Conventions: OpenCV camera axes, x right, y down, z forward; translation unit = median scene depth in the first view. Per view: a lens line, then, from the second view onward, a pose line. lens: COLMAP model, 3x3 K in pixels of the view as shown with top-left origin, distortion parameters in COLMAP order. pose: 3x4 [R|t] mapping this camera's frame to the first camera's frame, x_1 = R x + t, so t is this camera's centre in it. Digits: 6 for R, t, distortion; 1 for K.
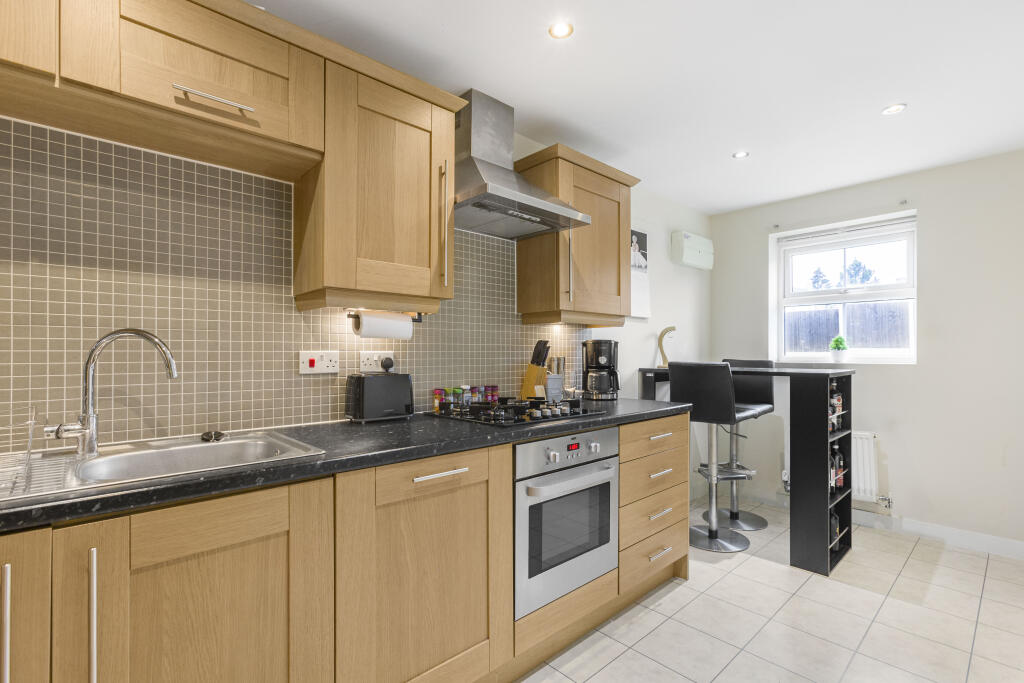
lens RADIAL K [[476.6, 0, 511.6], [0, 476.6, 354.5], [0, 0, 1]] dist [-0.028925, 0.024962]
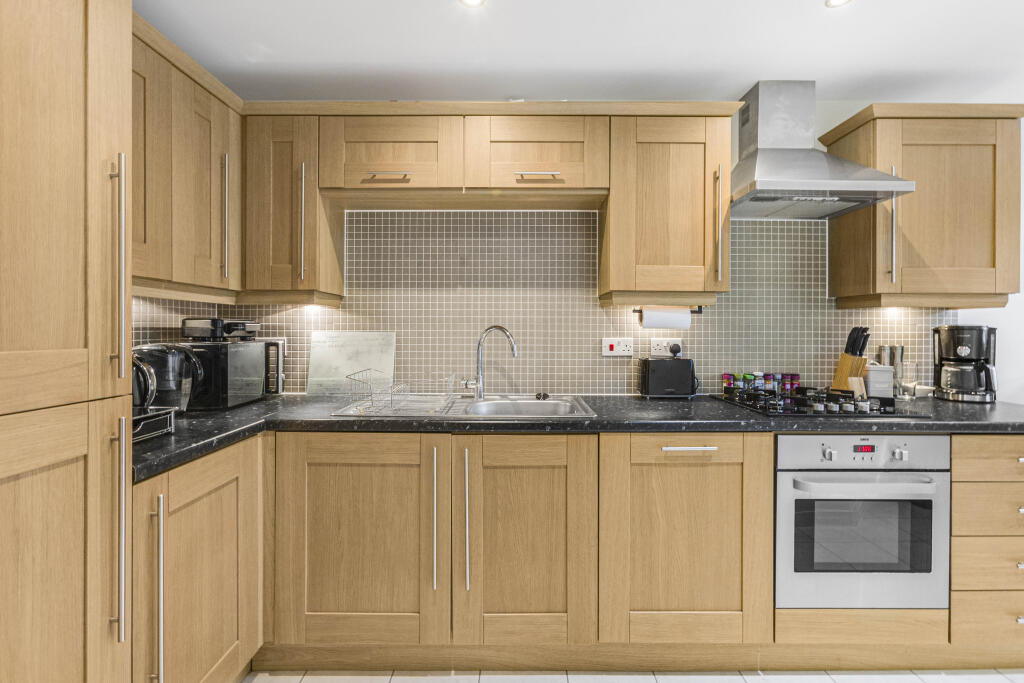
lens RADIAL K [[468.1, 0, 513.1], [0, 468.1, 331.0], [0, 0, 1]] dist [0.000621, 0.000319]
pose [[0.731566, 0.006460, -0.681740, 0.240974], [-0.004491, 0.999979, 0.004656, -0.030476], [0.681756, -0.000345, 0.731580, -0.105537]]
